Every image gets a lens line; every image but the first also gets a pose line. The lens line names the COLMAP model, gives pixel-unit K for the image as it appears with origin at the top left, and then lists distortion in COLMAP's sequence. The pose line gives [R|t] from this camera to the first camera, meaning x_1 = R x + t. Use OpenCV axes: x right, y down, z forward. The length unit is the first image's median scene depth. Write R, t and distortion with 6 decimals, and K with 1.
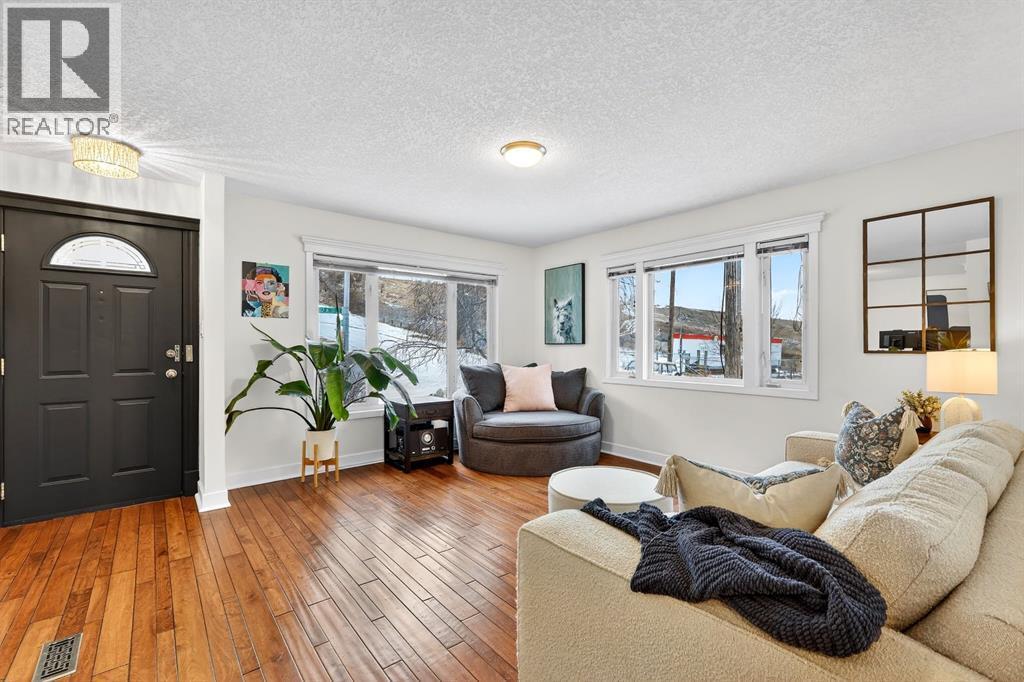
lens RADIAL K [[446.2, 0, 518.0], [0, 446.2, 345.0], [0, 0, 1]] dist [-0.000773, -0.000108]
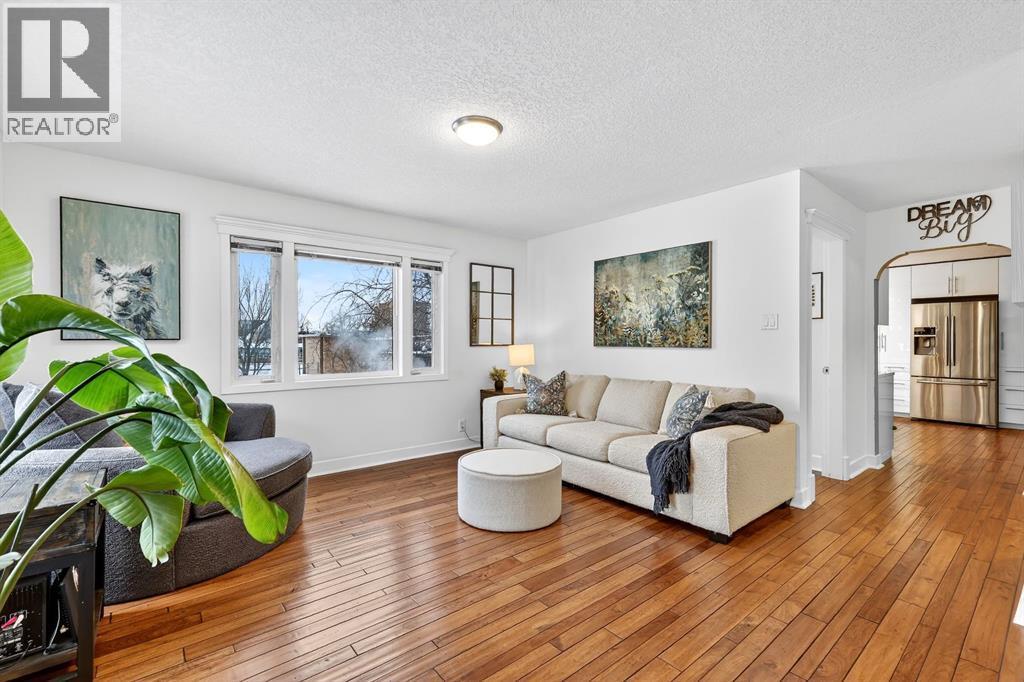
lens RADIAL K [[446.2, 0, 518.0], [0, 446.2, 345.0], [0, 0, 1]] dist [-0.000773, -0.000108]
pose [[0.015866, -0.017046, 0.999729, -0.580324], [-0.011538, 0.999785, 0.017230, -0.013510], [-0.999808, -0.011808, 0.015666, 0.584143]]
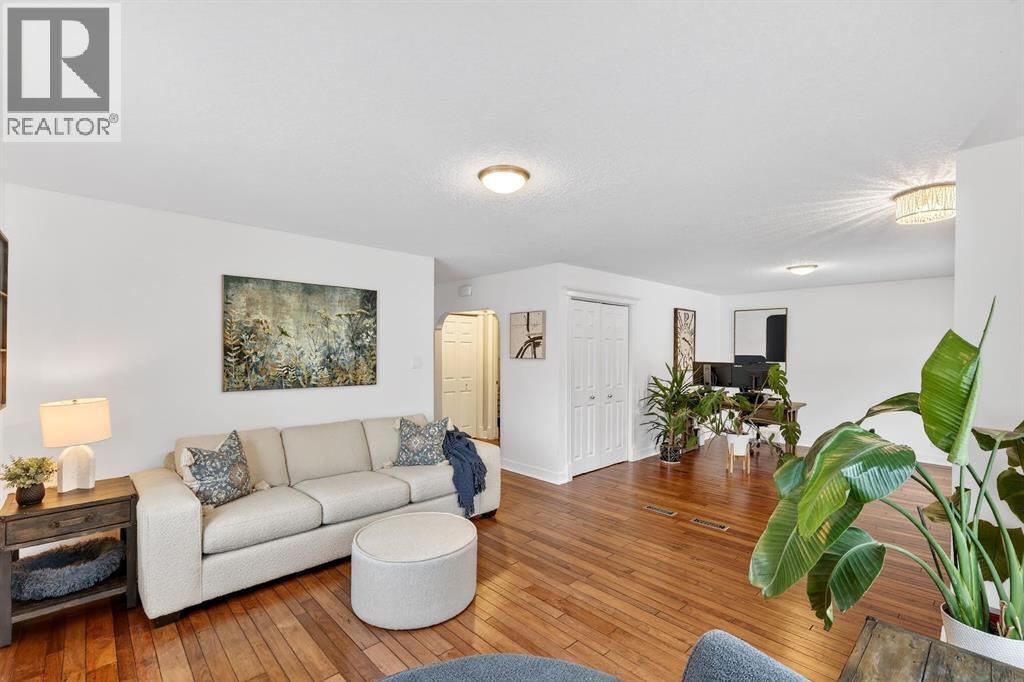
lens RADIAL K [[446.2, 0, 518.0], [0, 446.2, 345.0], [0, 0, 1]] dist [-0.000773, -0.000108]
pose [[-0.998448, -0.004833, -0.055485, 0.035849], [-0.002797, 0.999322, -0.036712, -0.049067], [0.055625, -0.036500, -0.997784, 1.231253]]
